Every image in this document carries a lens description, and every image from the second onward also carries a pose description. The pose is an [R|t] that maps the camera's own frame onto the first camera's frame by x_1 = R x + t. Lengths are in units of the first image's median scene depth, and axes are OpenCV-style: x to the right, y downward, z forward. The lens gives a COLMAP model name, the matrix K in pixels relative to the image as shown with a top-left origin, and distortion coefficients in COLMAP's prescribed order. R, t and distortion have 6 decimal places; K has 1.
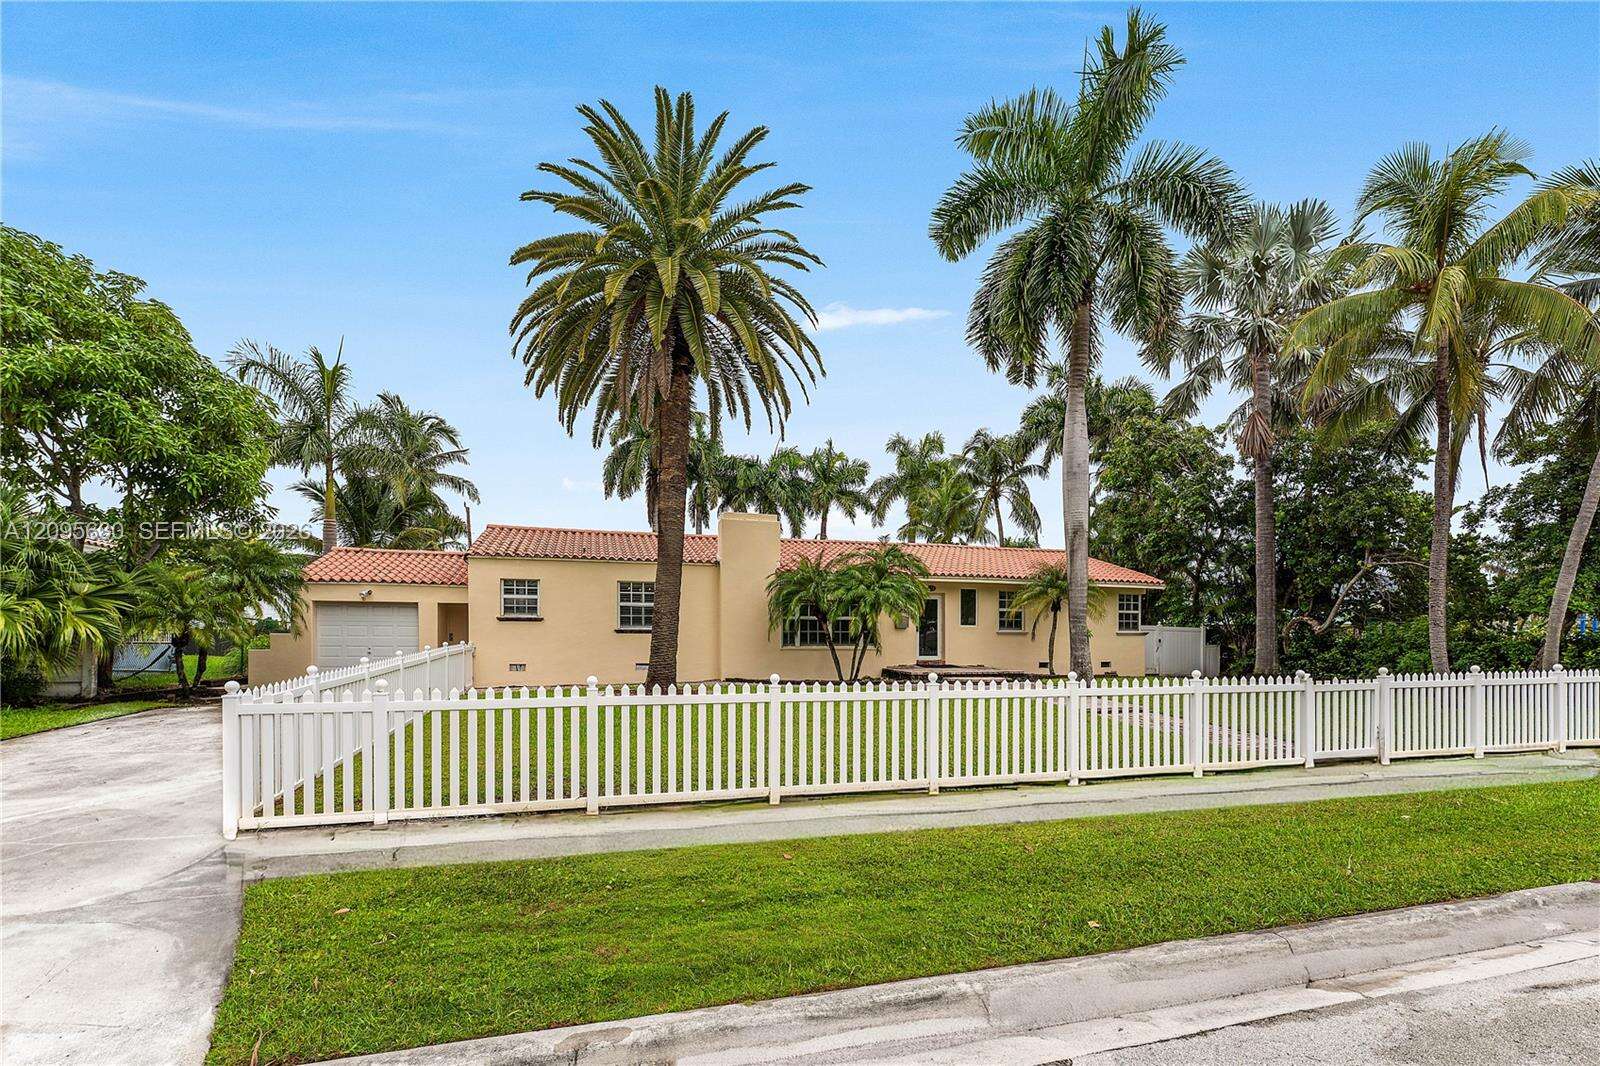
lens RADIAL K [[687.9, 0, 806.2], [0, 687.9, 645.5], [0, 0, 1]] dist [0.000993, -0.000019]
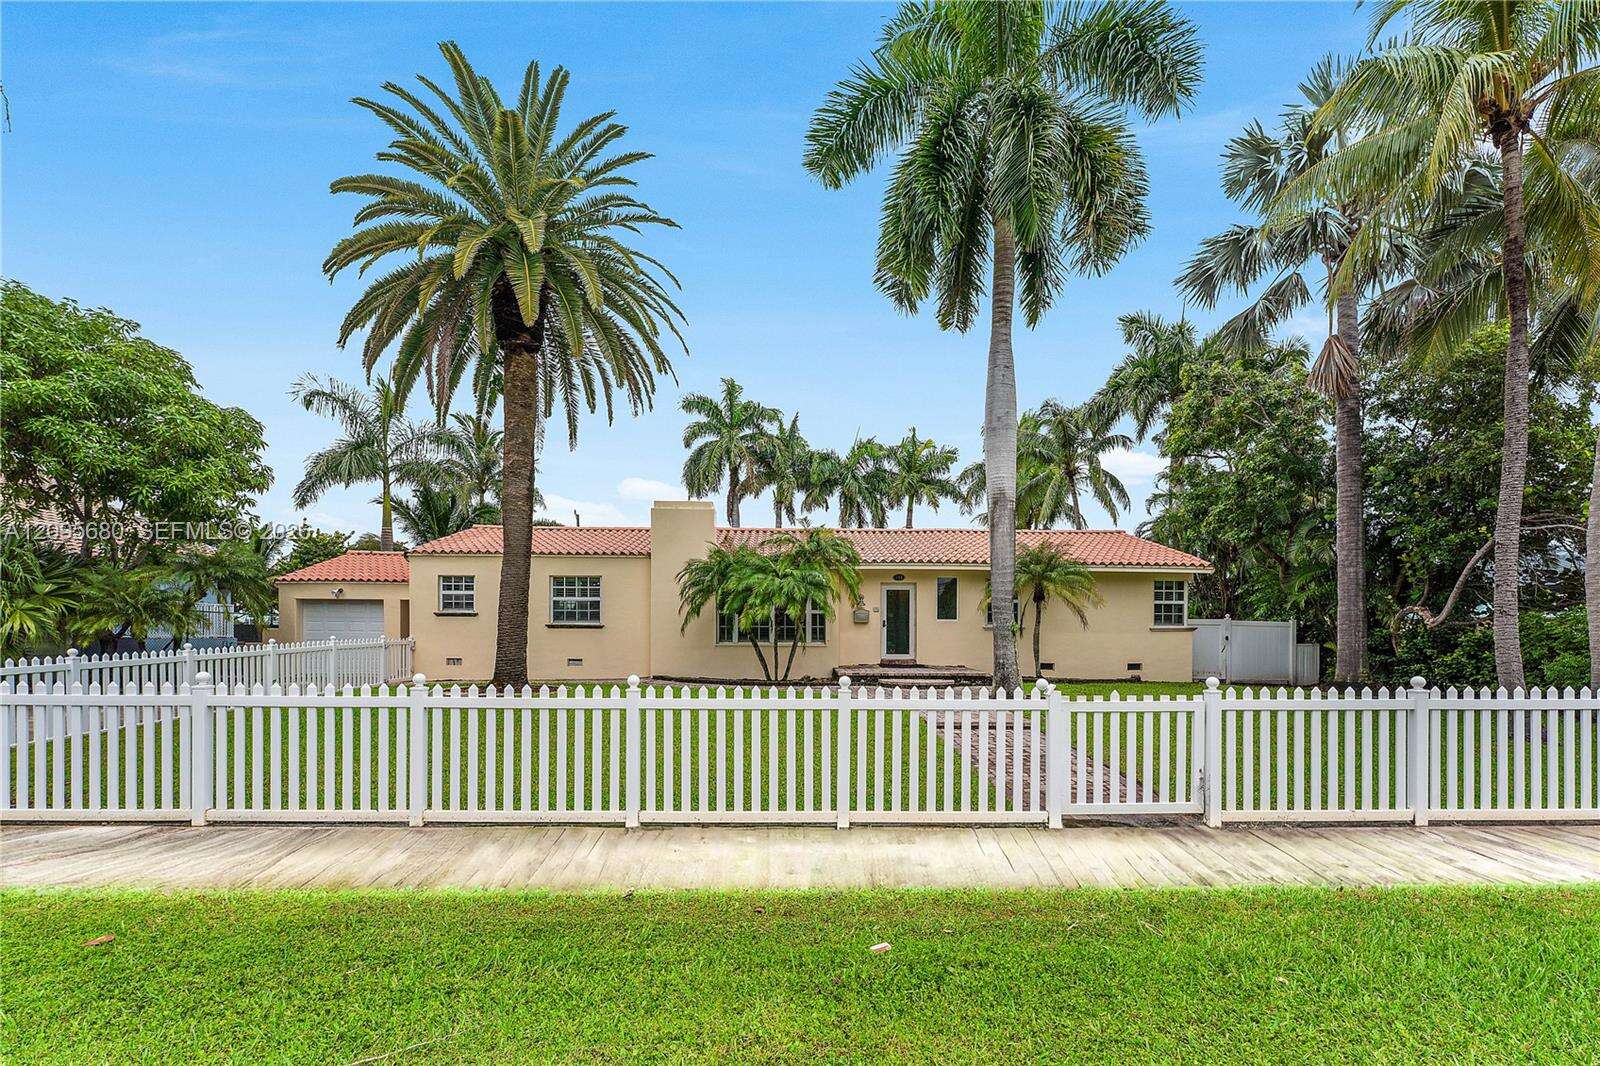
lens RADIAL K [[675.3, 0, 811.8], [0, 675.3, 632.9], [0, 0, 1]] dist [-0.000769, 0.000065]
pose [[0.967148, 0.000758, -0.254215, 0.286896], [-0.004741, 0.999875, -0.015057, 0.001315], [0.254171, 0.015767, 0.967031, 0.134738]]
